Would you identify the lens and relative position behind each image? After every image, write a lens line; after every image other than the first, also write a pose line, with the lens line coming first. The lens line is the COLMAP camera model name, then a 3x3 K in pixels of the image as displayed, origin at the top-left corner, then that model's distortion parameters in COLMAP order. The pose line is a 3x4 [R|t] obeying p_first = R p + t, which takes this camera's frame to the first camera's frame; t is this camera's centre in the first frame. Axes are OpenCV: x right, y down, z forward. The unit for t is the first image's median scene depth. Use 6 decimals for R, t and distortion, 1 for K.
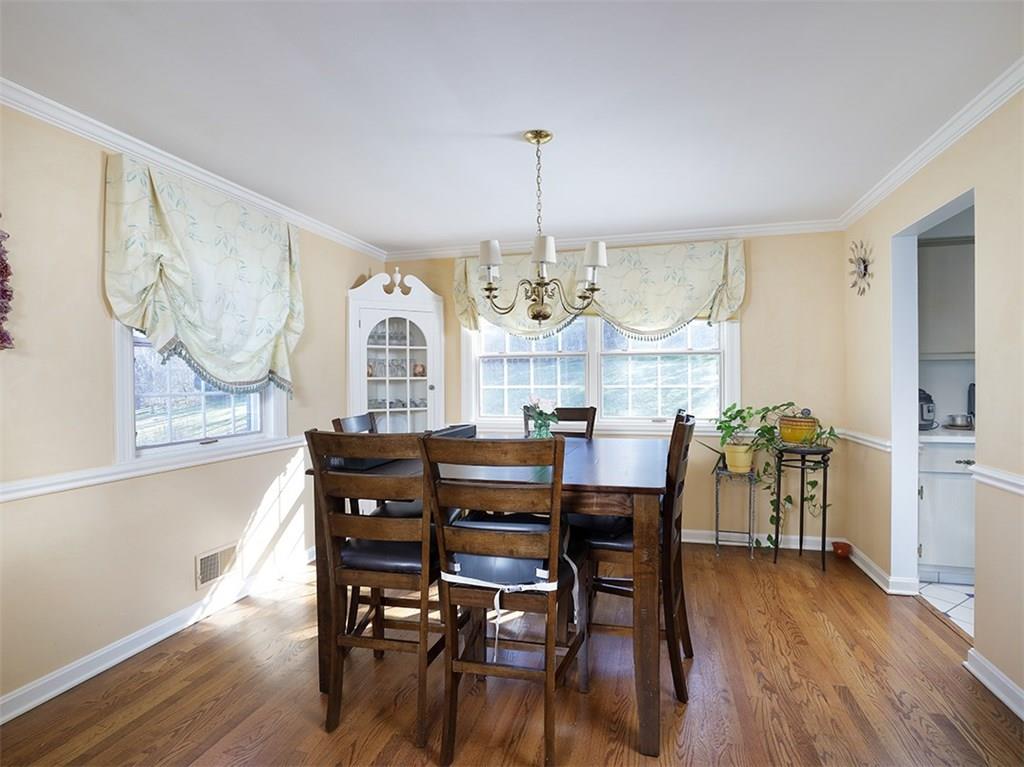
lens RADIAL K [[521.7, 0, 515.3], [0, 521.7, 383.6], [0, 0, 1]] dist [-0.018868, 0.000802]
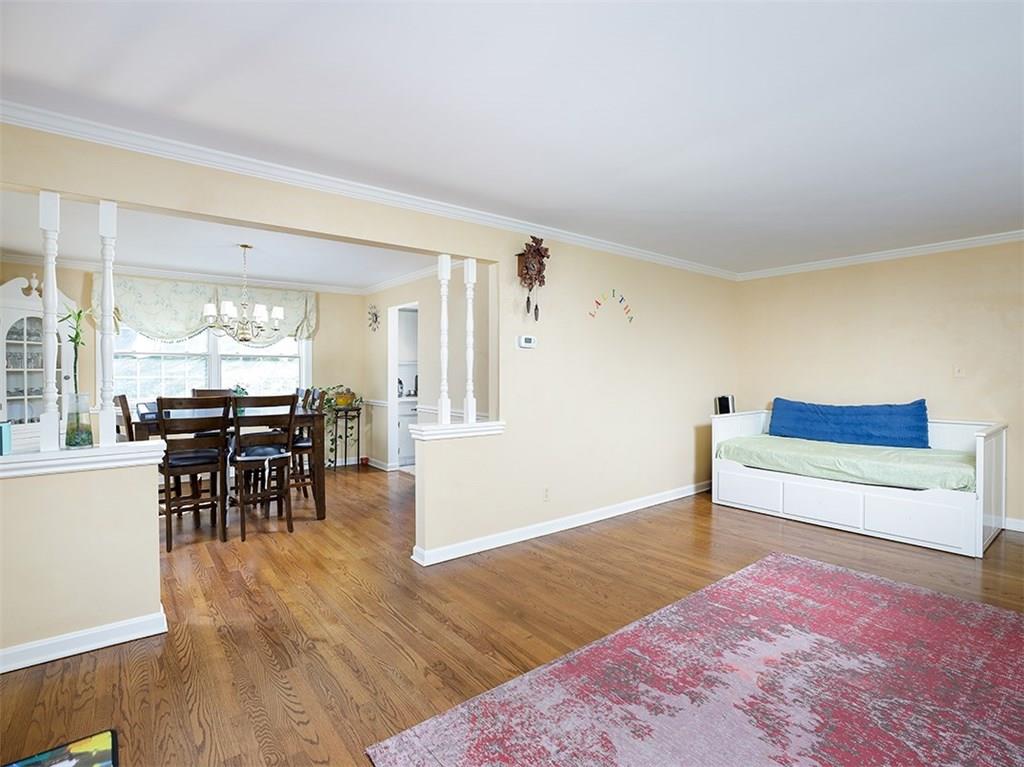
lens RADIAL K [[499.4, 0, 513.0], [0, 499.4, 382.3], [0, 0, 1]] dist [-0.004799, -0.000890]
pose [[0.608871, -0.008932, 0.793219, -0.508191], [-0.000607, 0.999931, 0.011726, 0.004896], [-0.793269, -0.007621, 0.608823, -0.574397]]
